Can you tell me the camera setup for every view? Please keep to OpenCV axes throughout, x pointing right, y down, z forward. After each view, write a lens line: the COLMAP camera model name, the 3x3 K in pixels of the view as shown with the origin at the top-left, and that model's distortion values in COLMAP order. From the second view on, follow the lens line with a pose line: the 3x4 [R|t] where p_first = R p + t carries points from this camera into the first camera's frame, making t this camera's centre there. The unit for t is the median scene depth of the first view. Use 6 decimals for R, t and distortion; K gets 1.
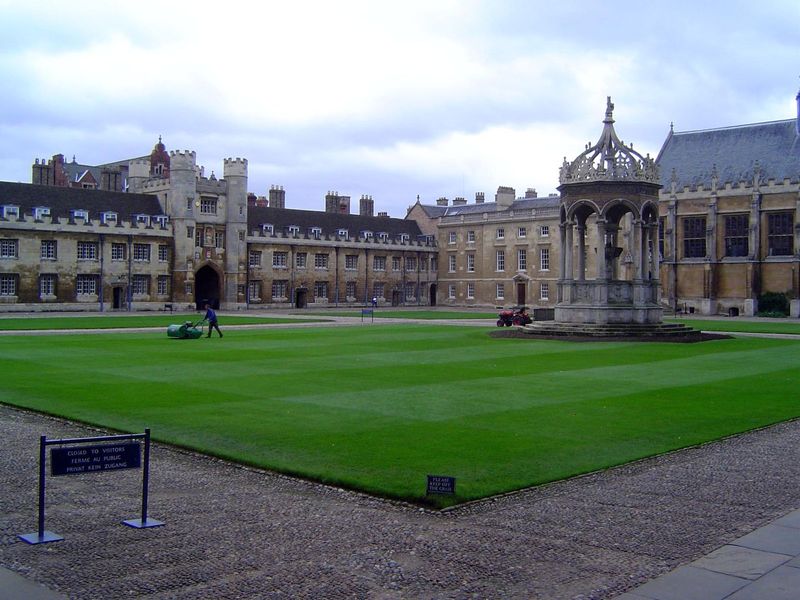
lens RADIAL K [[890.7, 0, 400.0], [0, 890.7, 300.0], [0, 0, 1]] dist [0.058099, -0.521513]
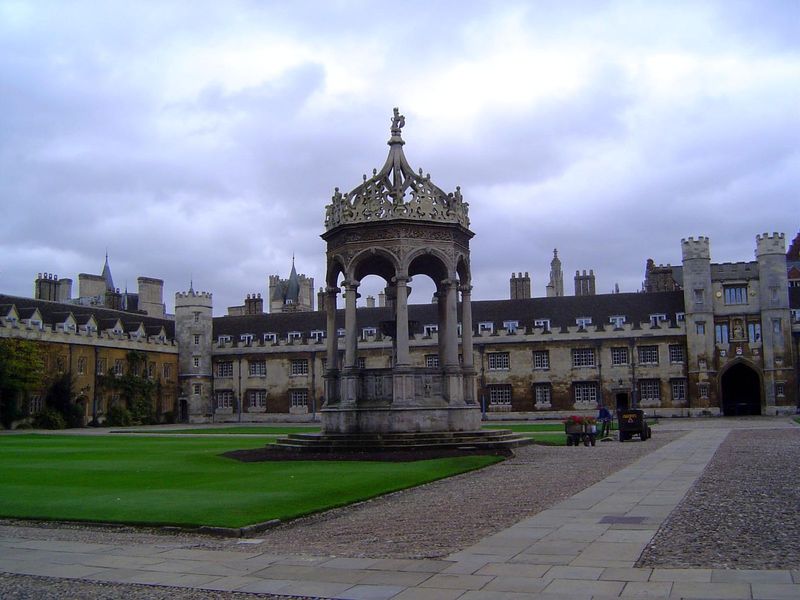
lens RADIAL K [[890.7, 0, 400.0], [0, 890.7, 300.0], [0, 0, 1]] dist [0.058099, -0.521513]
pose [[0.472480, -0.121655, -0.872905, 0.424325], [0.017763, 0.991541, -0.128574, 0.005281], [0.881162, 0.045243, 0.470644, 0.341374]]
